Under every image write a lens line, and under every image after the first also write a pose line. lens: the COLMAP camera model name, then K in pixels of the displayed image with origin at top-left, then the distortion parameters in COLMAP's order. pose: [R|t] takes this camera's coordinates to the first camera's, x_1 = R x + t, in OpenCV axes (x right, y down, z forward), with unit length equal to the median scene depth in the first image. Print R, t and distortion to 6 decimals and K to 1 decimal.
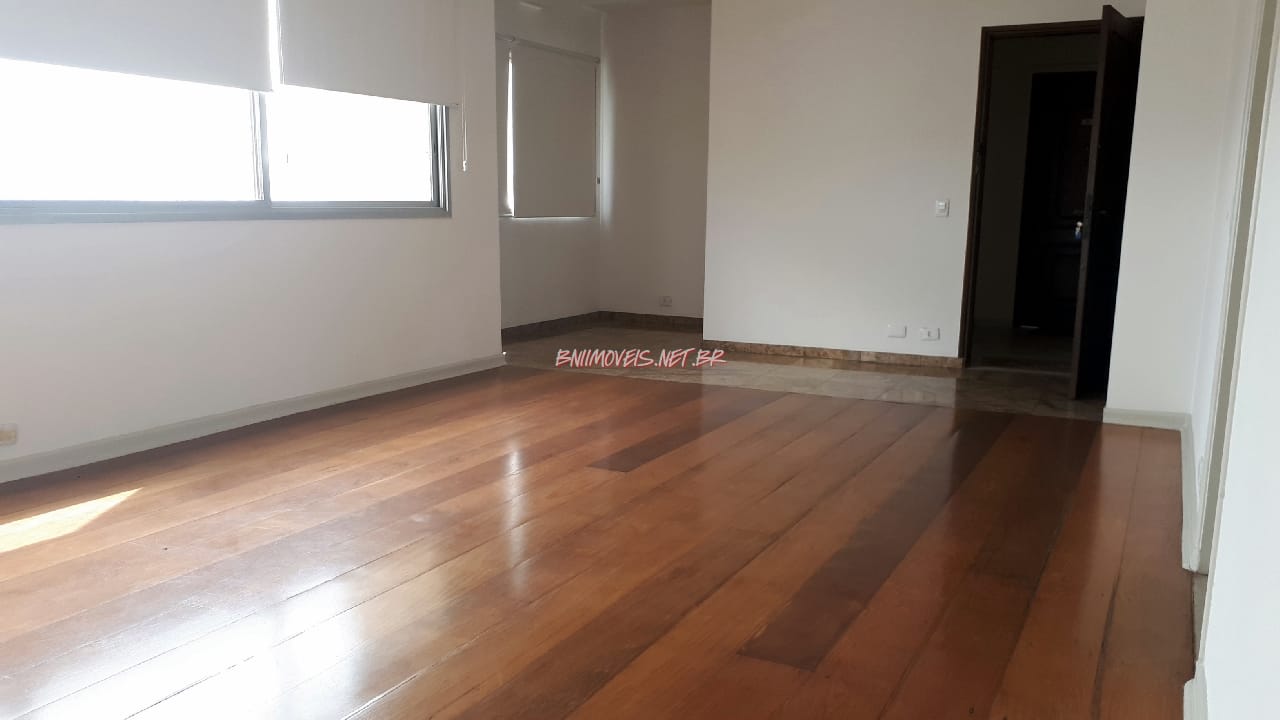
lens RADIAL K [[1016.7, 0, 635.9], [0, 1016.7, 386.3], [0, 0, 1]] dist [0.107215, -0.188161]
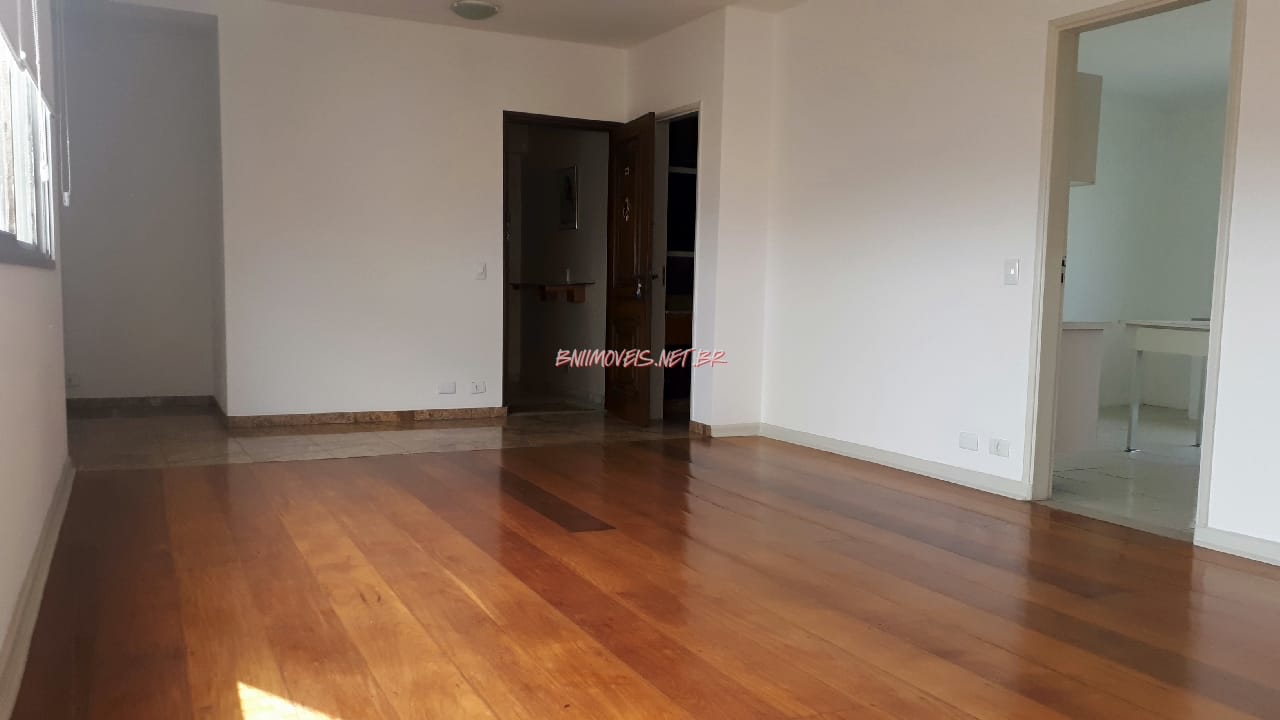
lens RADIAL K [[1016.7, 0, 635.9], [0, 1016.7, 386.3], [0, 0, 1]] dist [0.107215, -0.188161]
pose [[0.589542, -0.073881, 0.804352, -0.468598], [0.128672, 0.991682, -0.003221, -0.027478], [-0.797423, 0.105397, 0.594144, 0.234836]]
